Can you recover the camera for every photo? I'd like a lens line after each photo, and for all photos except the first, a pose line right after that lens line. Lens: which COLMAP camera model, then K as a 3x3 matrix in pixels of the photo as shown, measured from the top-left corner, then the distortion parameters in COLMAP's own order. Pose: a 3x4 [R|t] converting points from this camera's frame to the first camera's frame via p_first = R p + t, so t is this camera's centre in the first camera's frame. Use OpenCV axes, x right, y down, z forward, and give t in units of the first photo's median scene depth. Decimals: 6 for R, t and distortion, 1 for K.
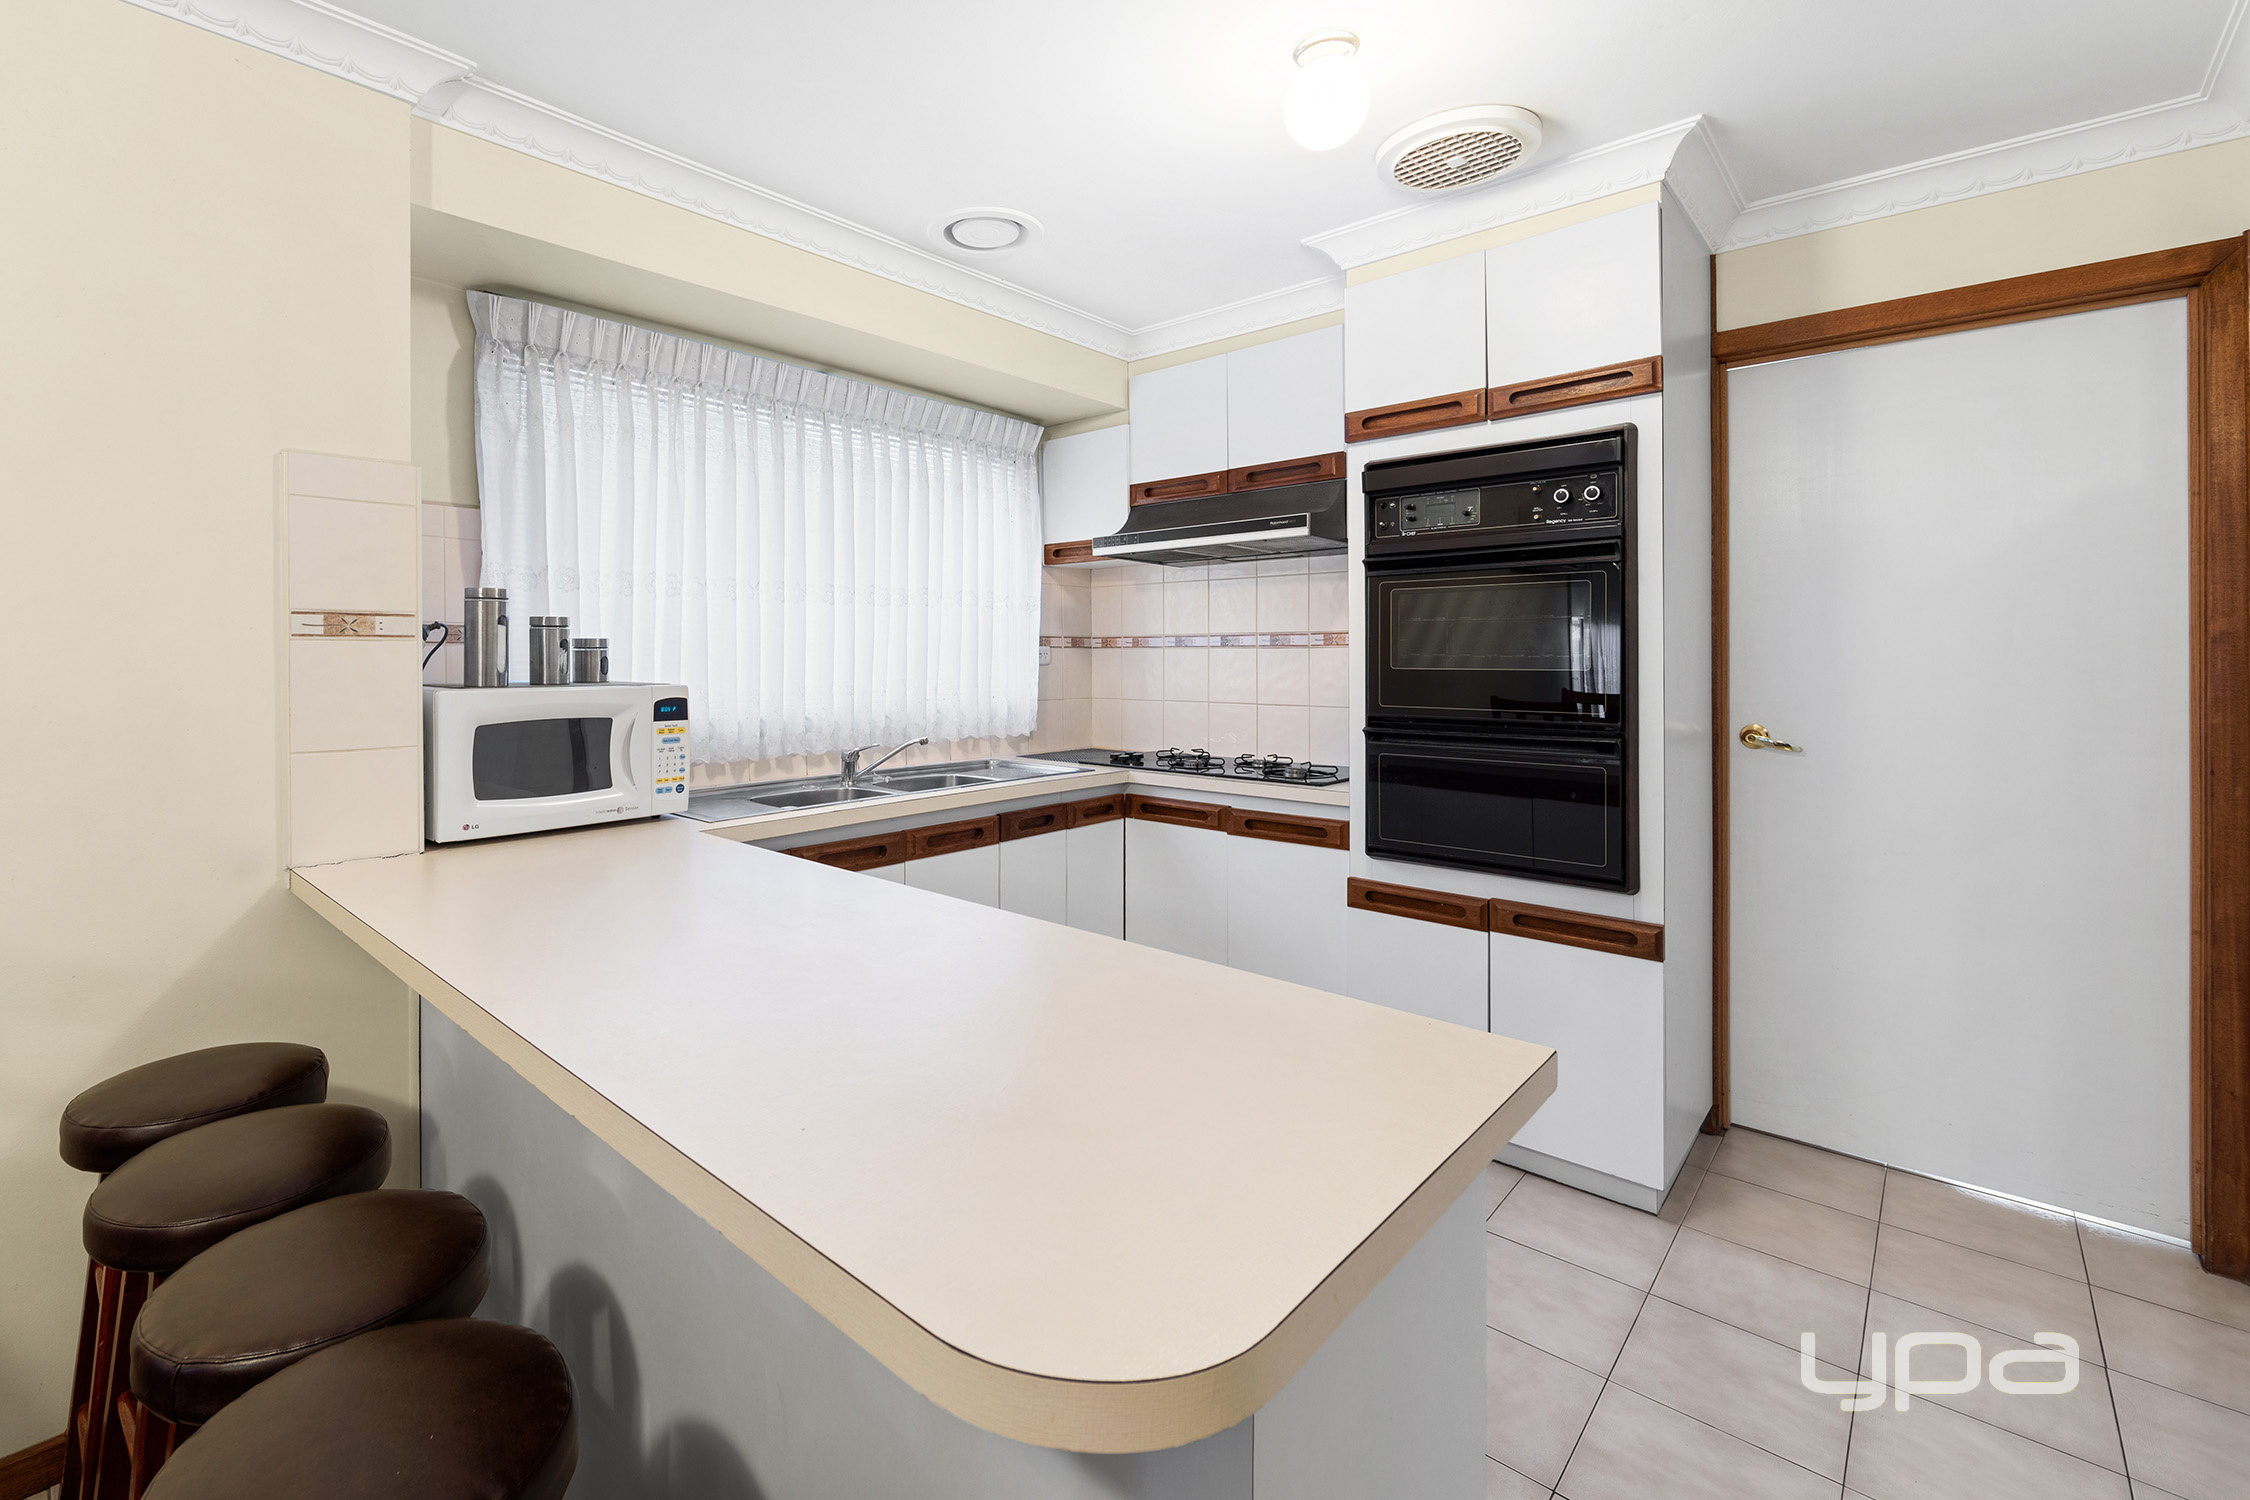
lens RADIAL K [[991.8, 0, 1018.6], [0, 991.8, 665.3], [0, 0, 1]] dist [-0.000356, -0.000017]
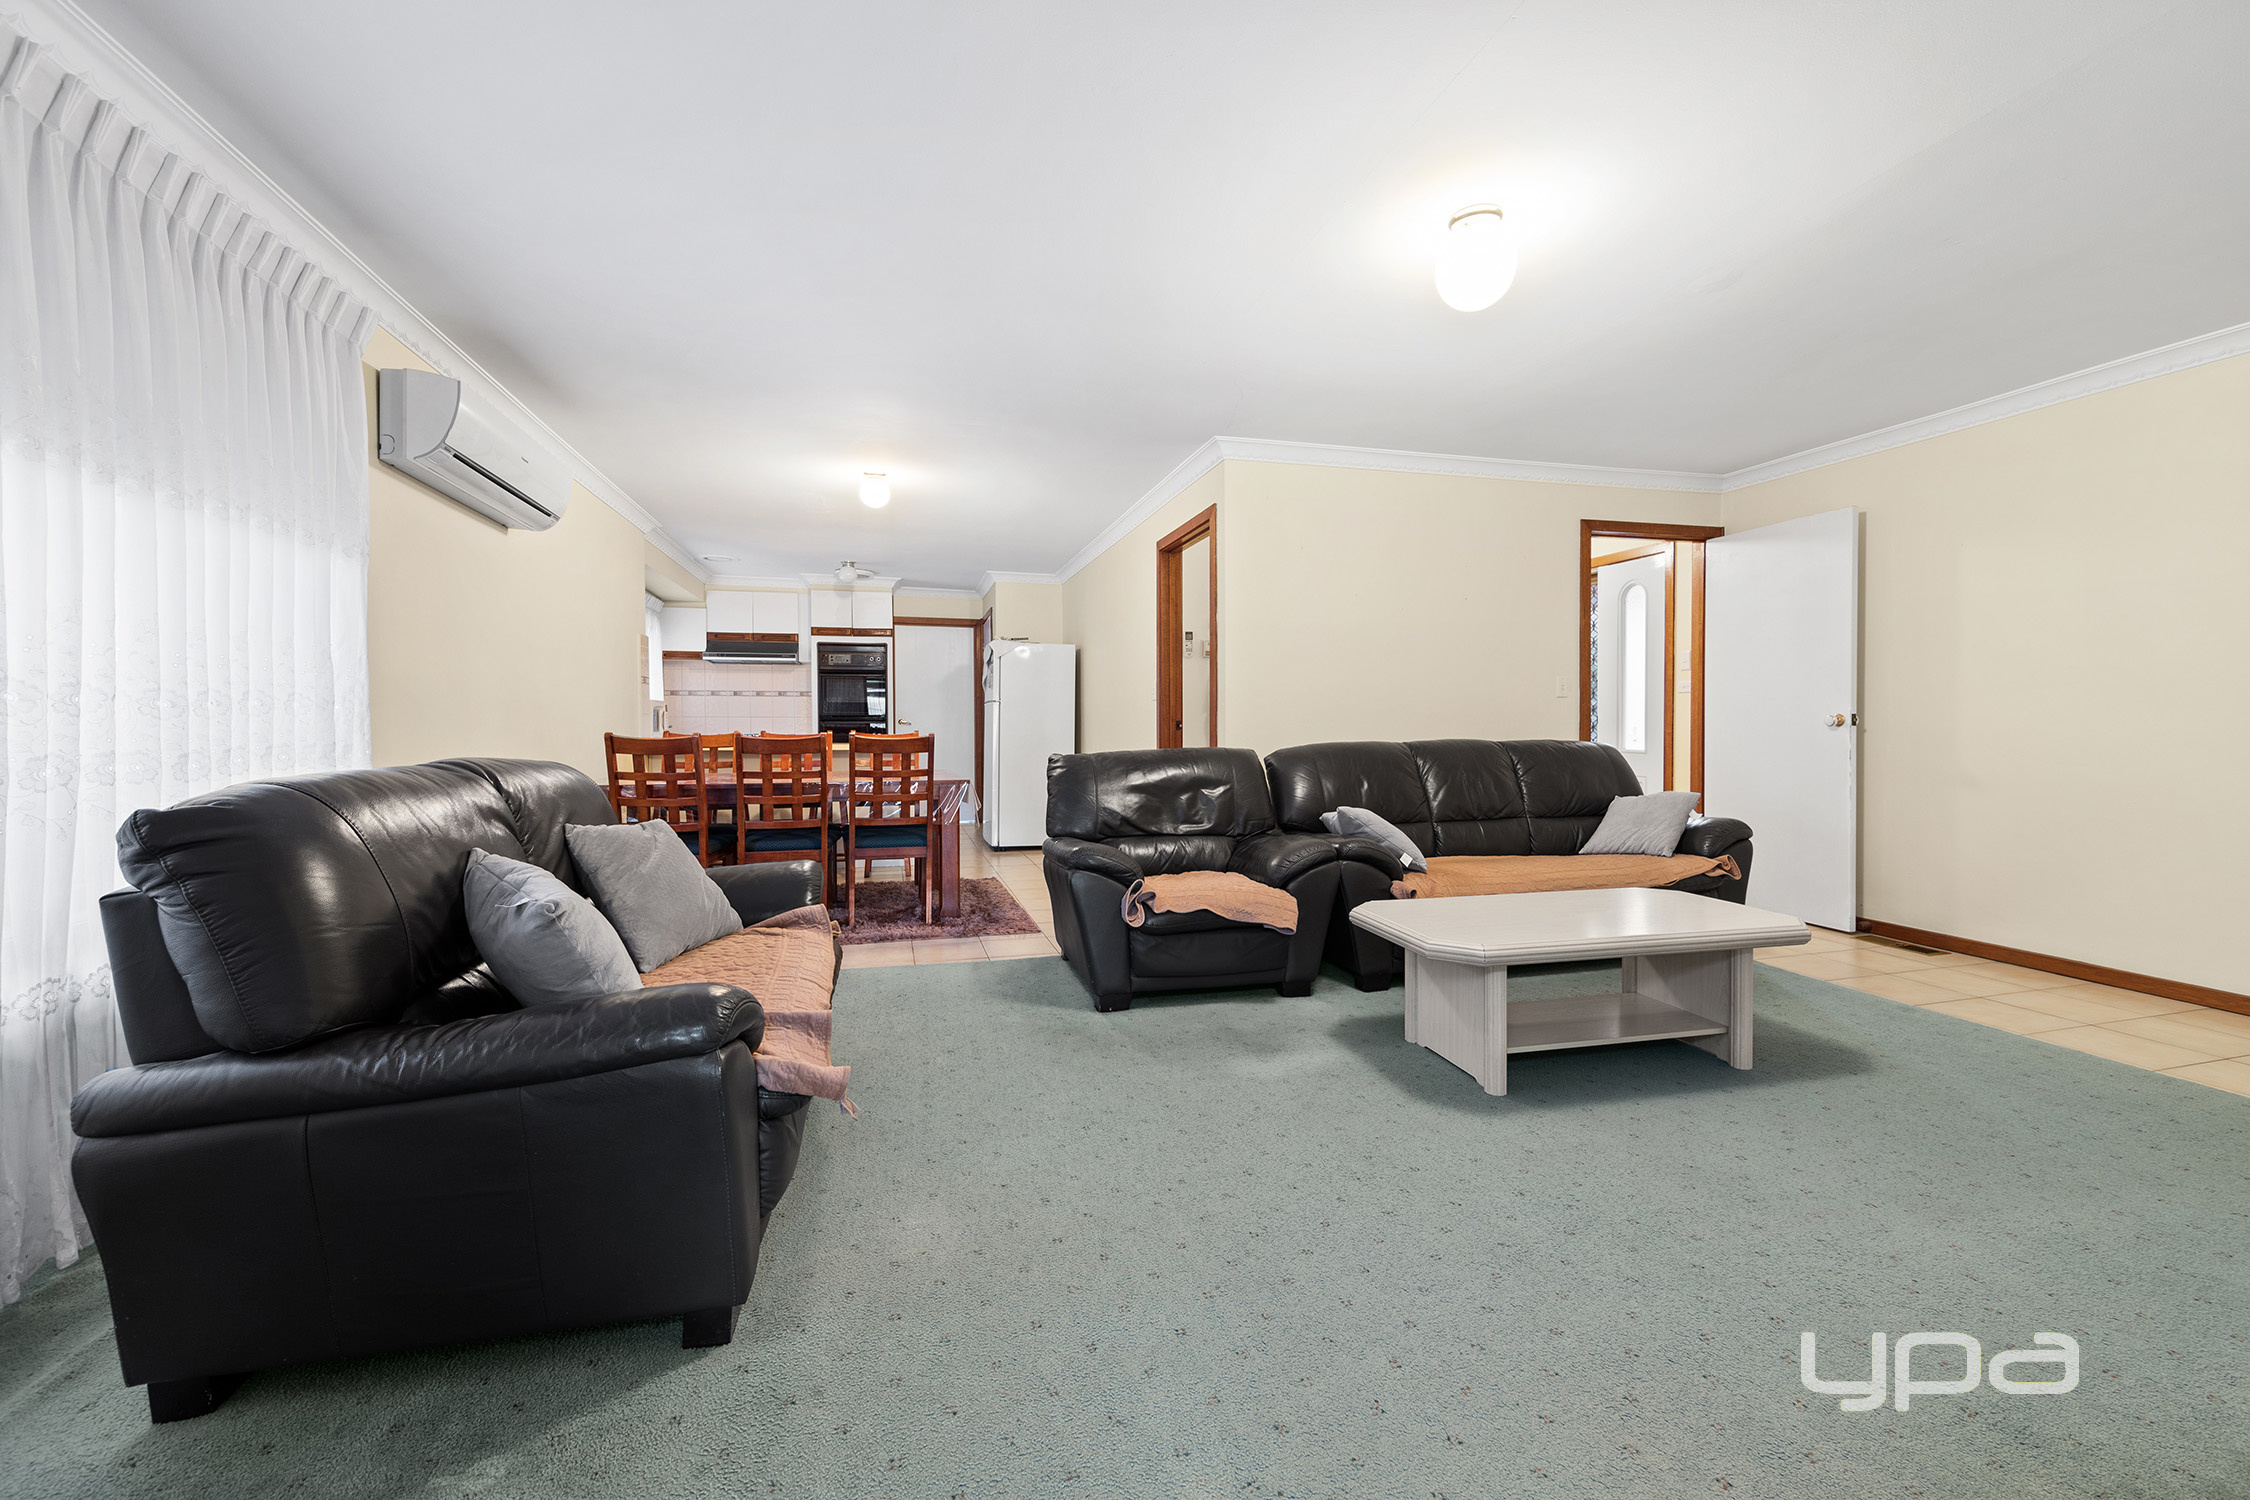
lens RADIAL K [[895.9, 0, 1122.6], [0, 895.9, 740.7], [0, 0, 1]] dist [-0.001437, 0.000058]
pose [[0.520249, -0.013478, 0.853908, -1.786232], [0.006770, 0.999909, 0.011658, 0.111598], [-0.853988, -0.000284, 0.520293, -1.547964]]
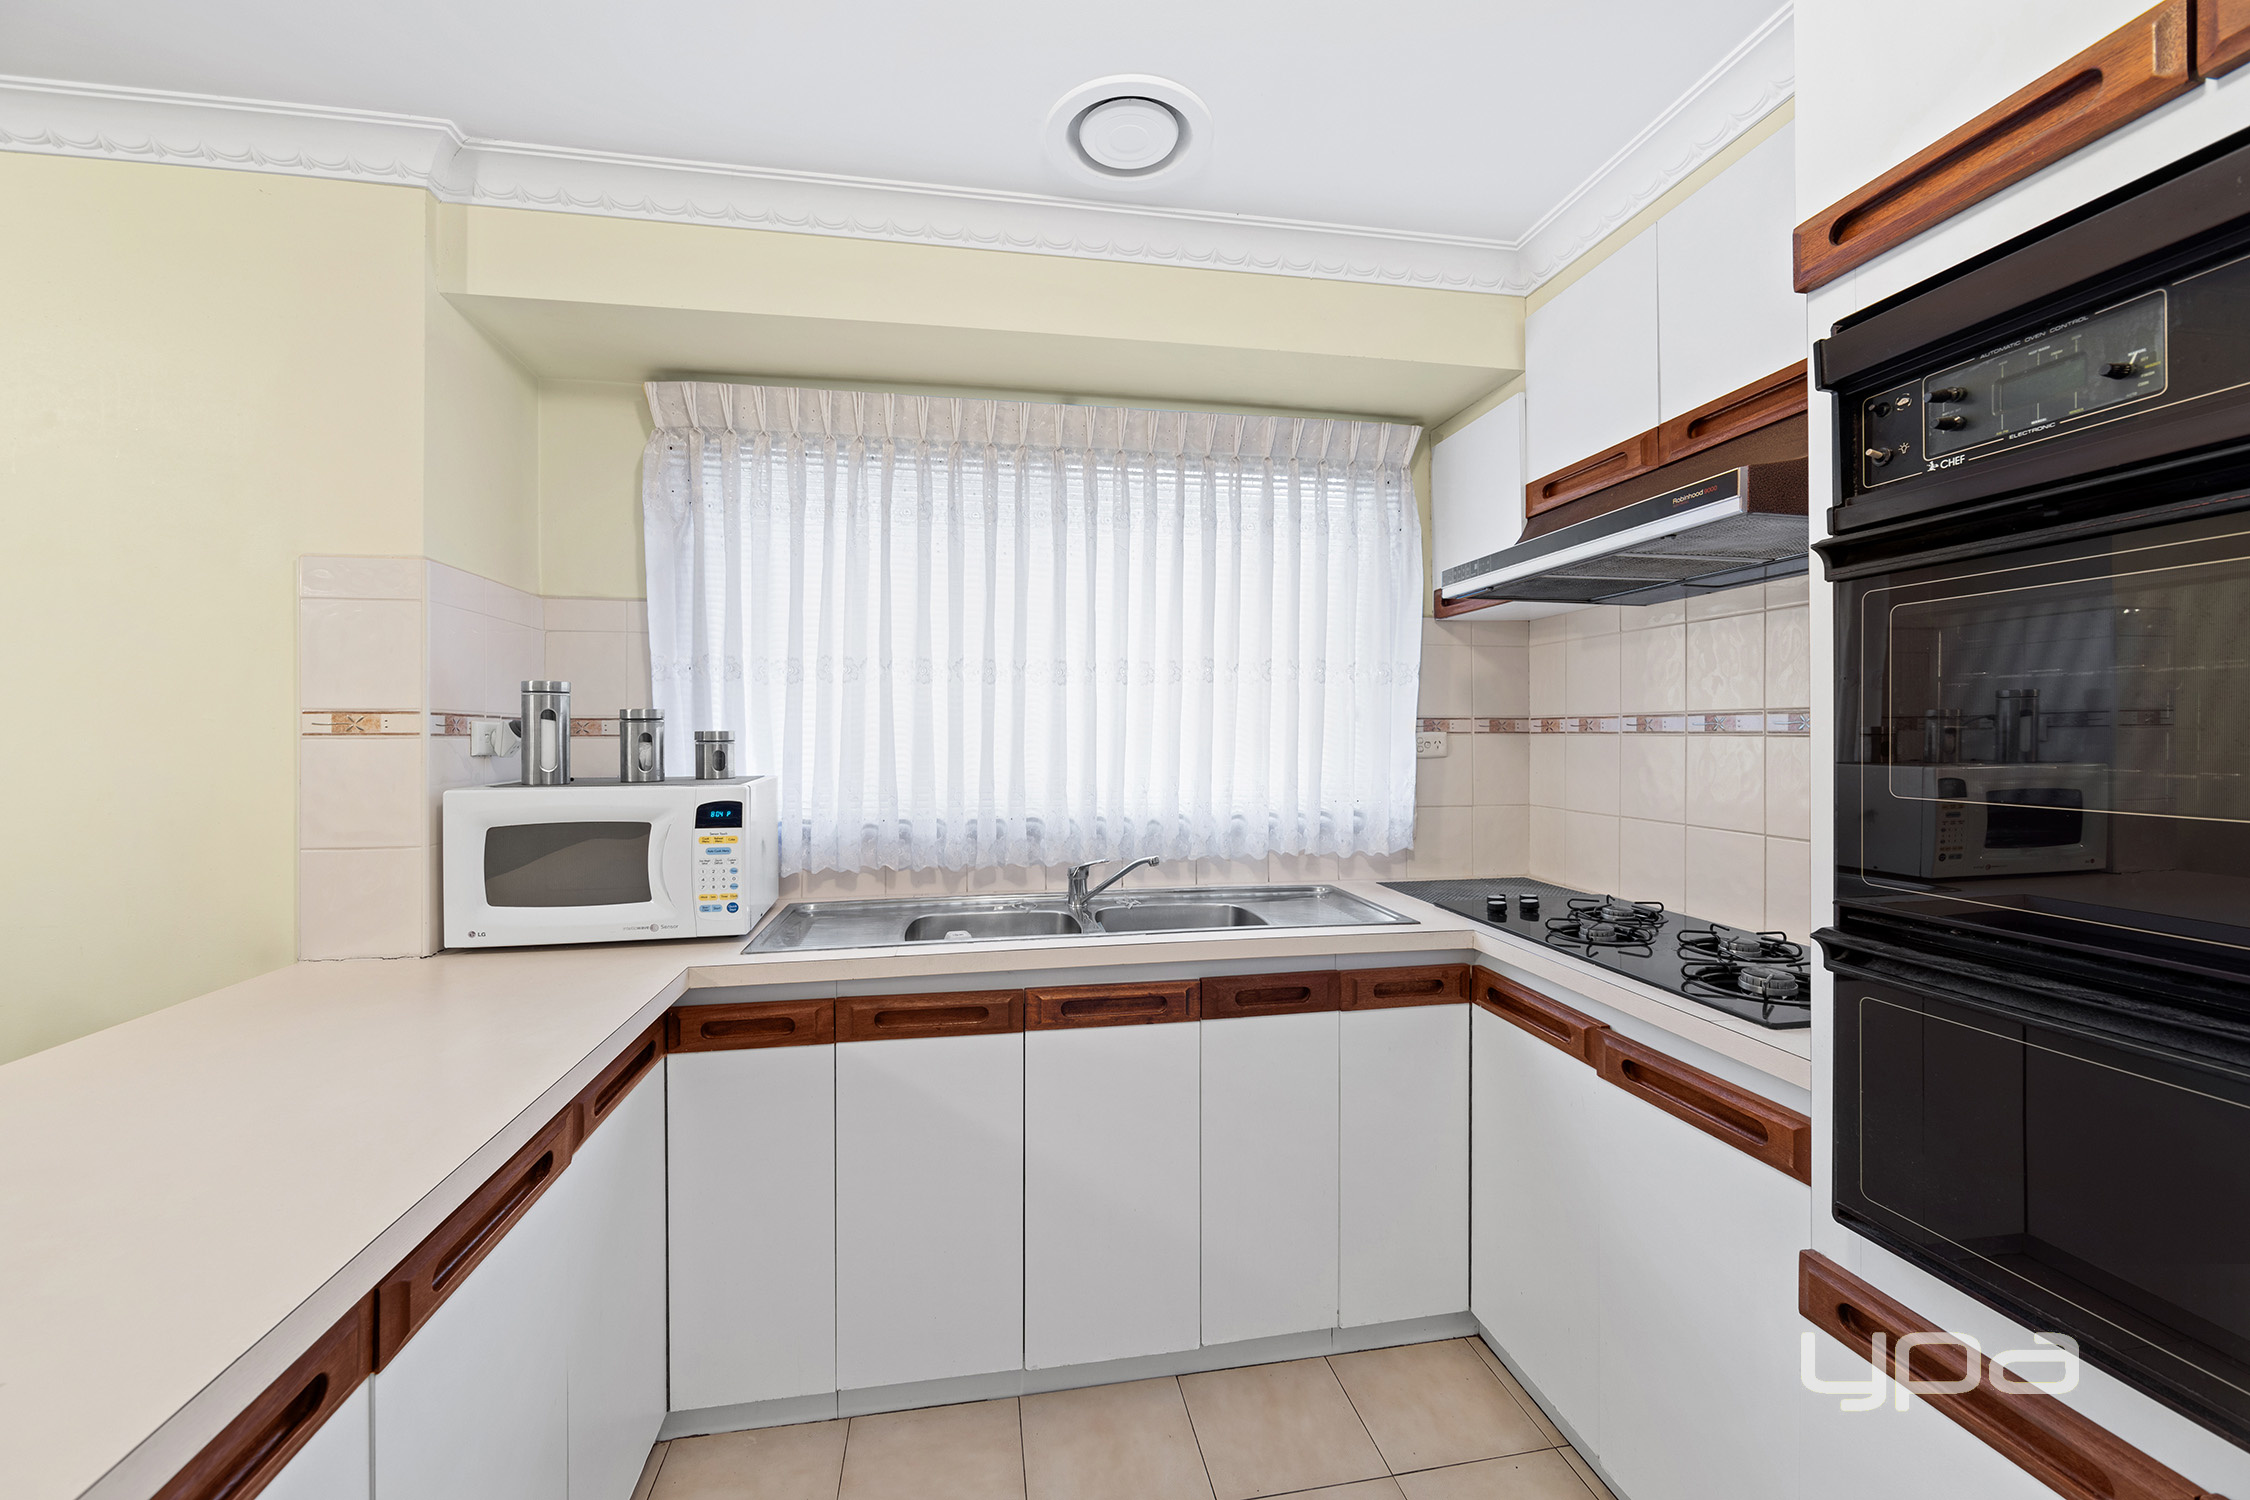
lens RADIAL K [[895.9, 0, 1122.6], [0, 895.9, 740.7], [0, 0, 1]] dist [-0.001437, 0.000058]
pose [[0.805868, 0.004322, -0.592079, 0.333689], [-0.003822, 0.999990, 0.002098, -0.019311], [0.592082, 0.000572, 0.805877, 0.500529]]
